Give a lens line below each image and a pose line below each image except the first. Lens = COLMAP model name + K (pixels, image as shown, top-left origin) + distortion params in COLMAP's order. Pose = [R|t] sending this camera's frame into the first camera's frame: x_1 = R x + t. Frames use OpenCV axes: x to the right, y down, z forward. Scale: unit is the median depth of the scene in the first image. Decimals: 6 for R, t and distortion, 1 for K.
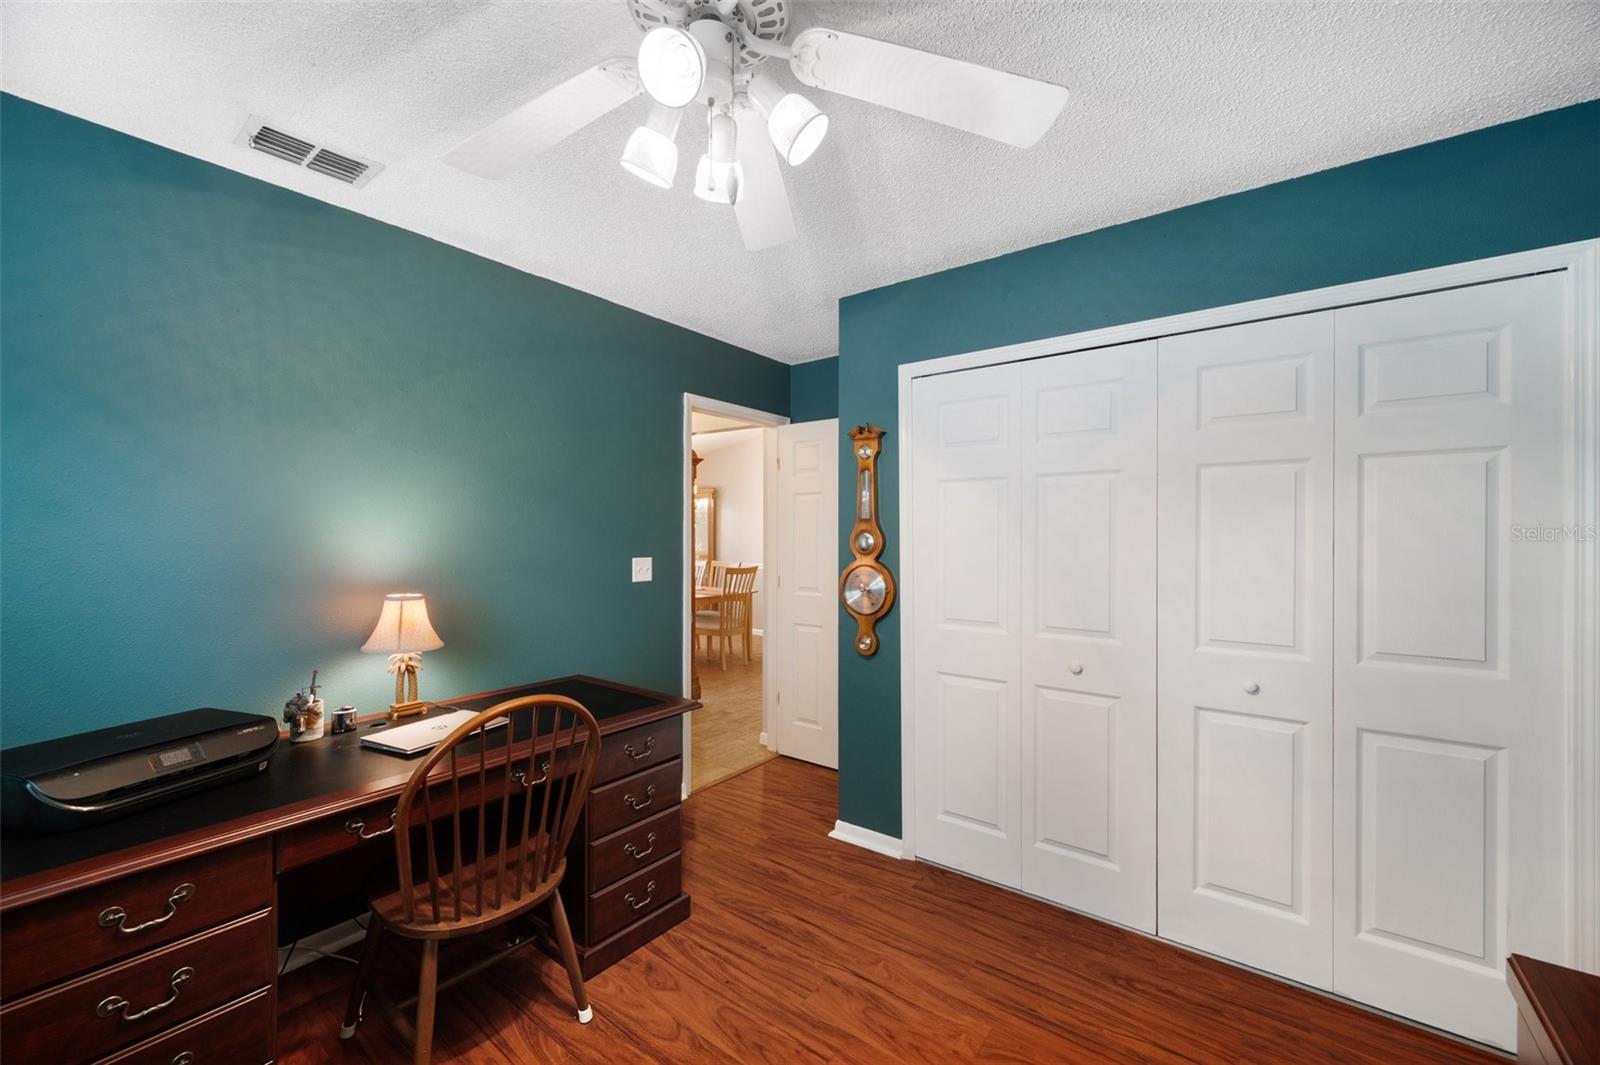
lens RADIAL K [[631.3, 0, 812.0], [0, 631.3, 540.9], [0, 0, 1]] dist [-0.001819, 0.000731]
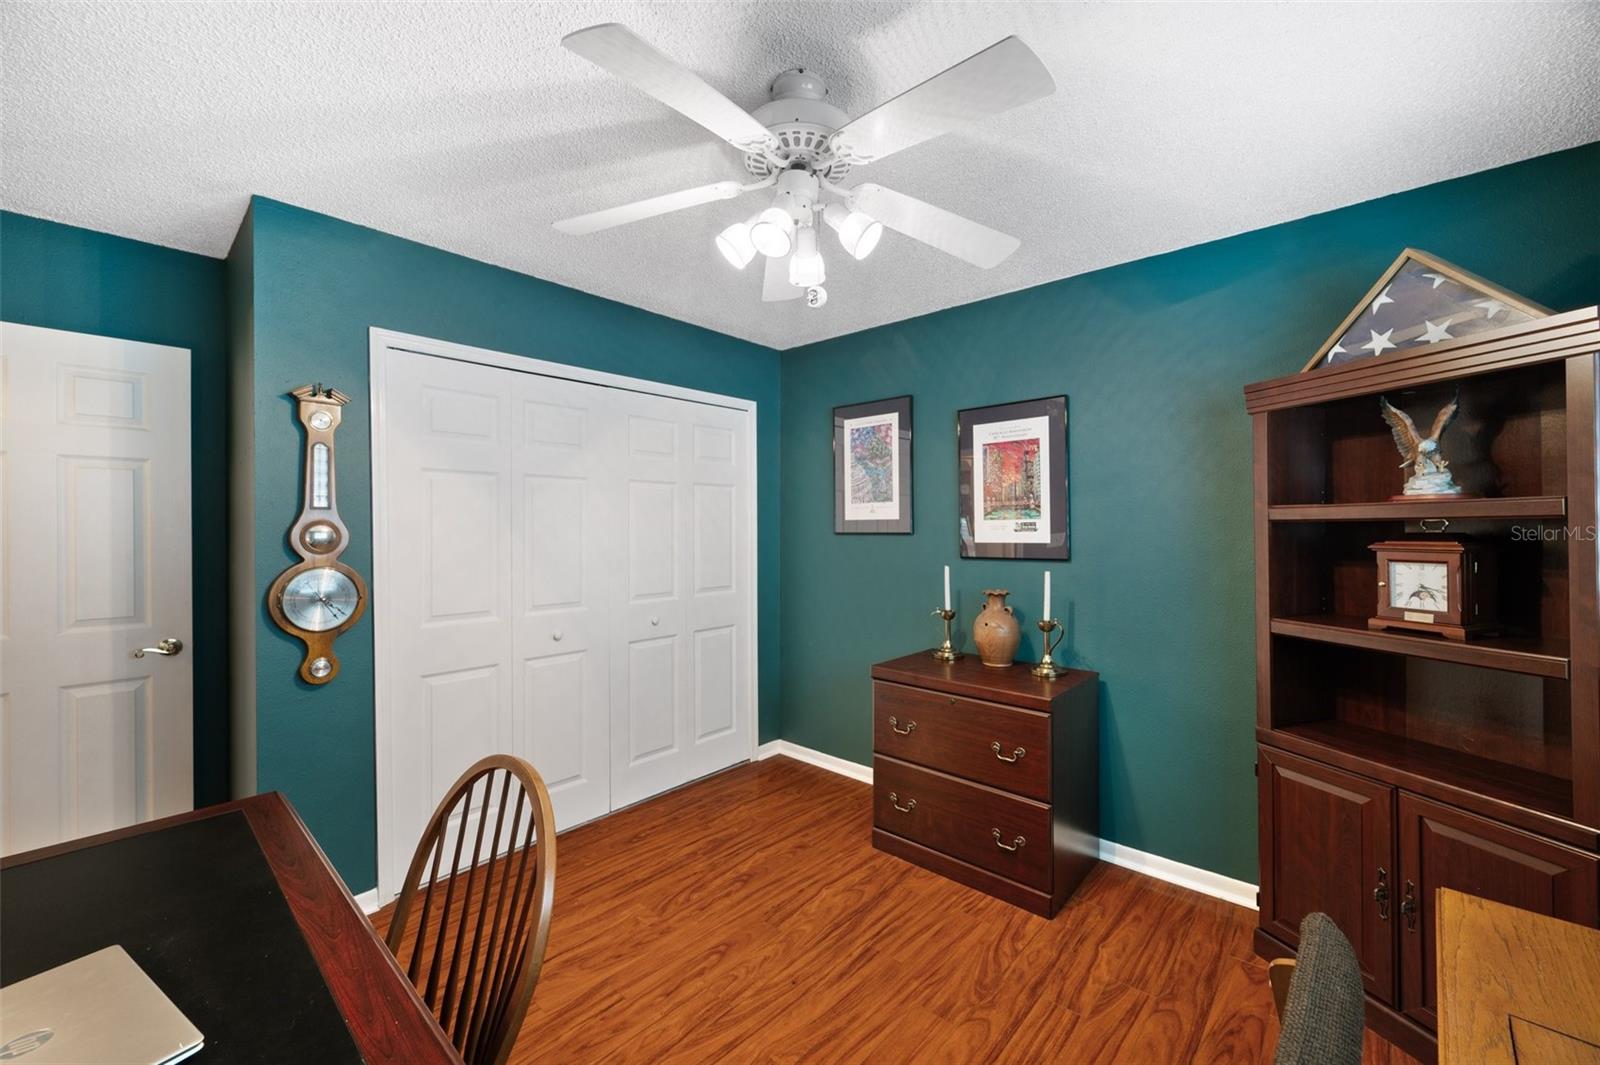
lens RADIAL K [[631.3, 0, 793.8], [0, 631.3, 527.2], [0, 0, 1]] dist [-0.001819, 0.000731]
pose [[0.100844, -0.002360, 0.994899, -0.924271], [0.008655, 0.999961, 0.001495, -0.008973], [-0.994865, 0.008460, 0.100861, 0.507805]]
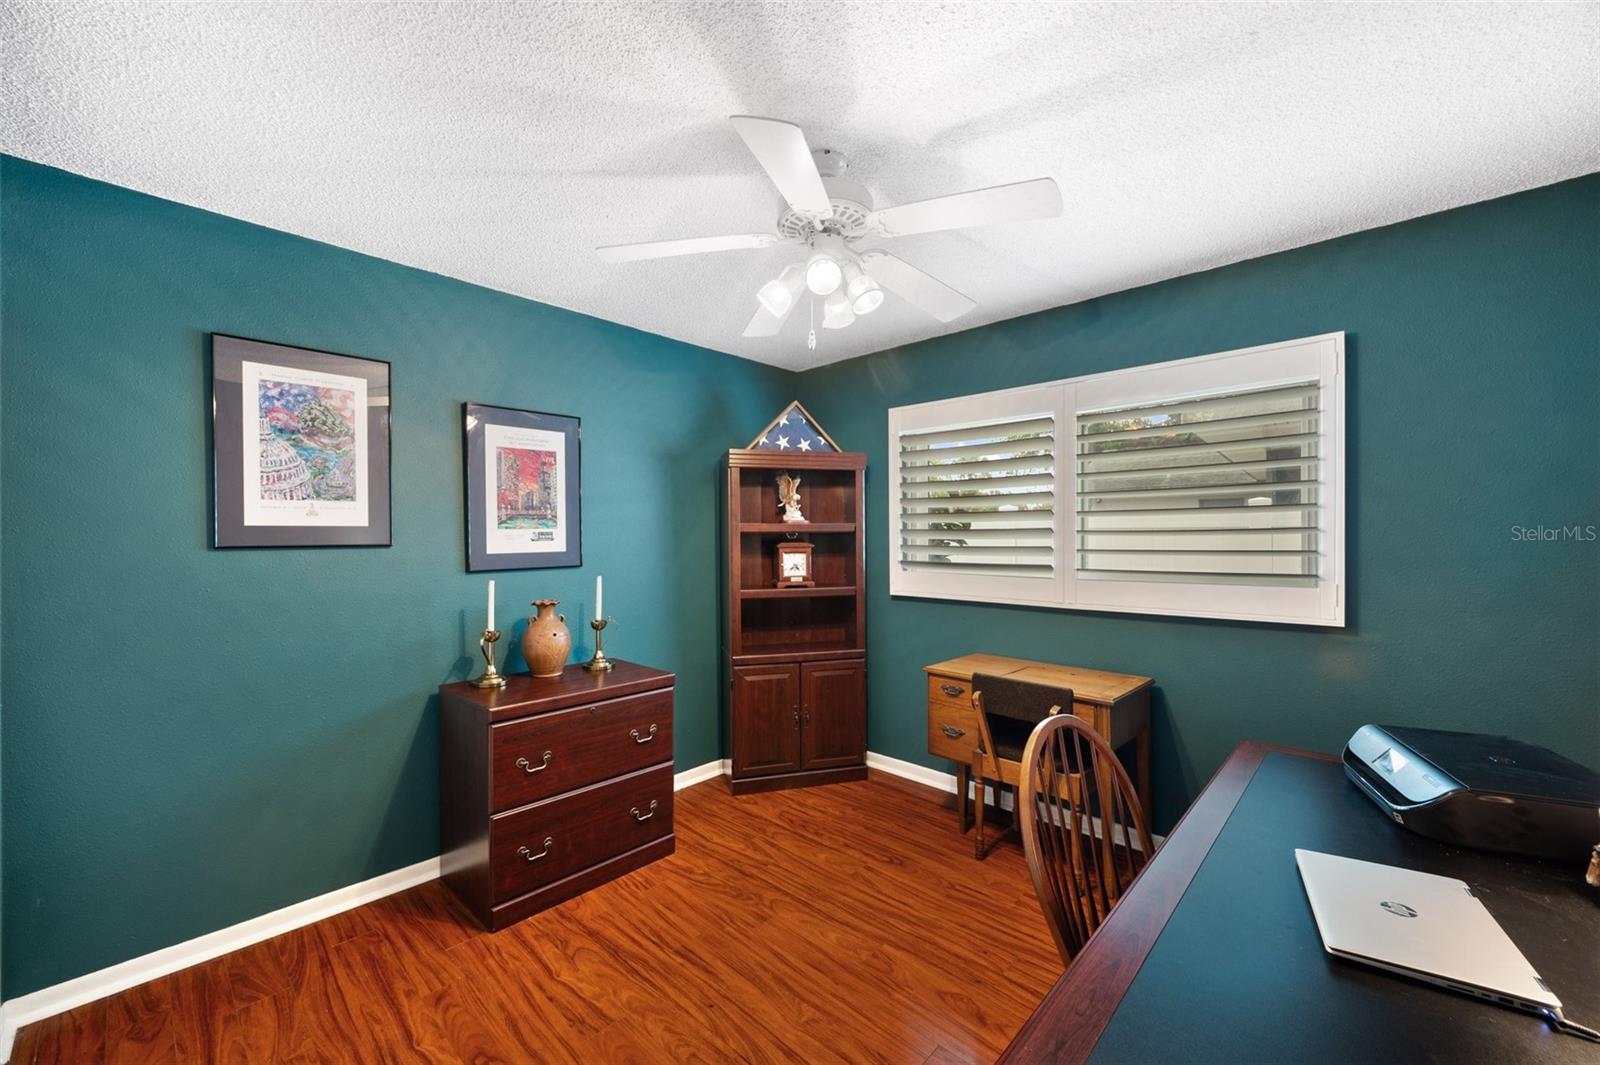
lens RADIAL K [[631.3, 0, 807.2], [0, 631.3, 536.0], [0, 0, 1]] dist [-0.001819, 0.000731]
pose [[-0.994095, 0.005050, 0.108392, -0.175485], [0.005383, 0.999982, 0.002782, -0.004354], [-0.108376, 0.003349, -0.994104, 1.566372]]
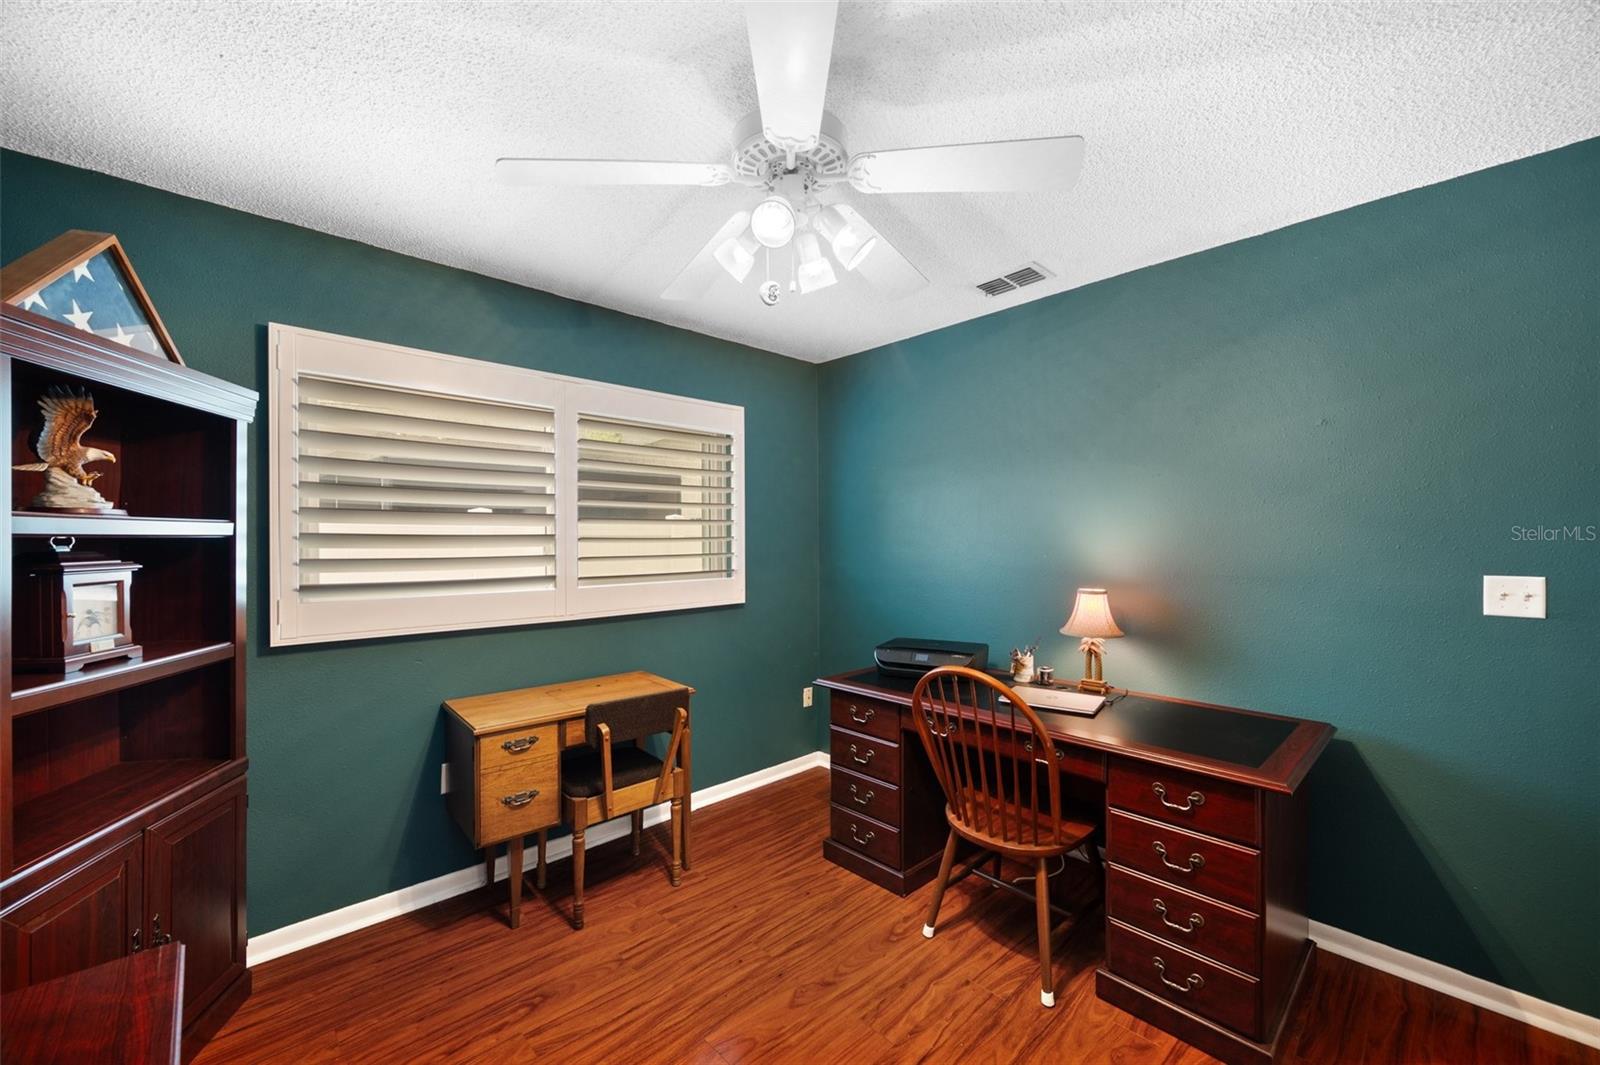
lens RADIAL K [[631.3, 0, 798.9], [0, 631.3, 538.0], [0, 0, 1]] dist [-0.001819, 0.000731]
pose [[-0.167473, -0.000056, -0.985877, 0.703999], [-0.003181, 0.999995, 0.000484, -0.012059], [0.985872, 0.003217, -0.167472, 0.726244]]
